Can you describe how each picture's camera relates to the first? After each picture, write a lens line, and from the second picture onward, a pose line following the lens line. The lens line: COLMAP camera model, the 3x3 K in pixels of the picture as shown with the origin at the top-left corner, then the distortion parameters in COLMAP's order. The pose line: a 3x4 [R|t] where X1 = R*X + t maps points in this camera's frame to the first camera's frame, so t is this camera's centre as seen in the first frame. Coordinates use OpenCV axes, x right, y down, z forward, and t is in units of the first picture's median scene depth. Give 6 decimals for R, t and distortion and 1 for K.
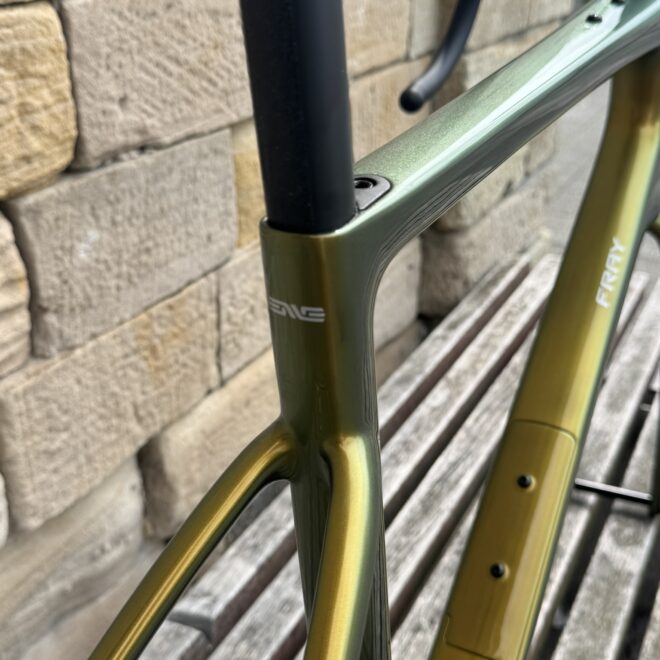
lens RADIAL K [[889.7, 0, 330.9], [0, 889.7, 335.2], [0, 0, 1]] dist [0.200777, -0.545721]
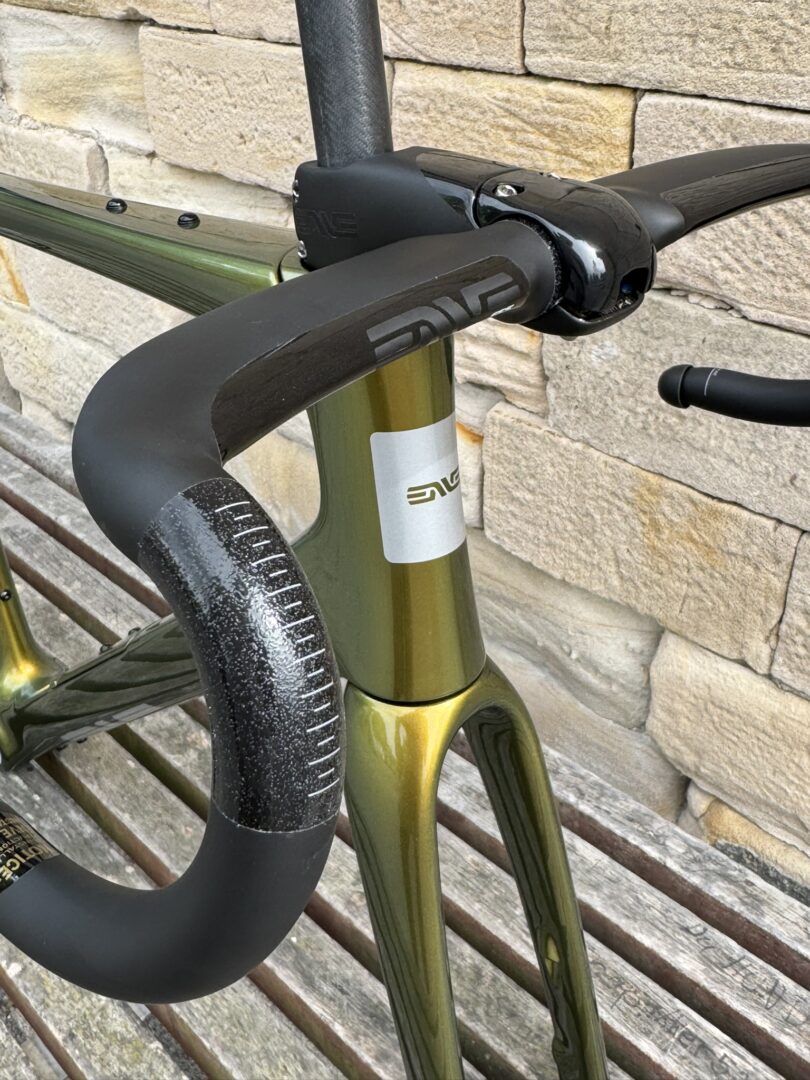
lens RADIAL K [[1079.0, 0, 408.9], [0, 1079.0, 496.7], [0, 0, 1]] dist [-0.011307, 0.014778]
pose [[-0.300767, 0.493972, -0.815801, 0.683605], [-0.397370, 0.712709, 0.578051, -0.496916], [0.866970, 0.498033, -0.018070, 0.827967]]
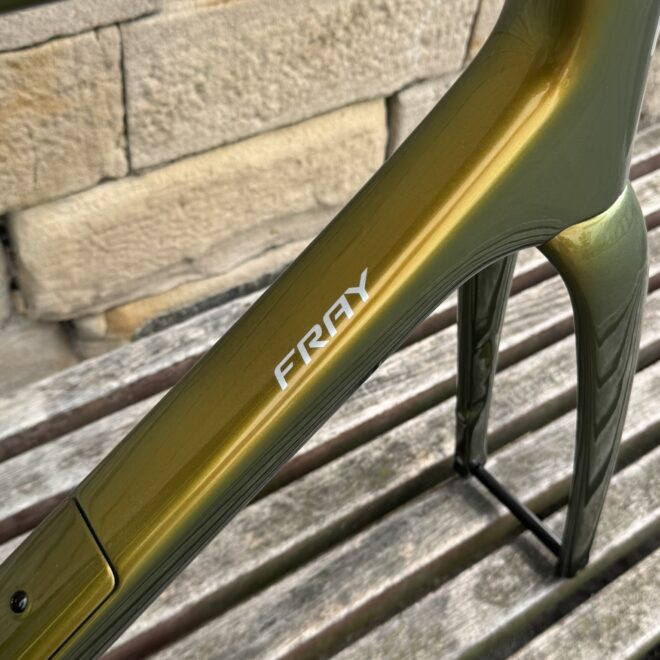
lens RADIAL K [[889.7, 0, 330.9], [0, 889.7, 335.2], [0, 0, 1]] dist [0.200777, -0.545721]
pose [[0.882166, 0.396219, -0.254546, 0.334003], [-0.283658, 0.878507, 0.384402, -0.201234], [0.375928, -0.266902, 0.887379, 0.398991]]
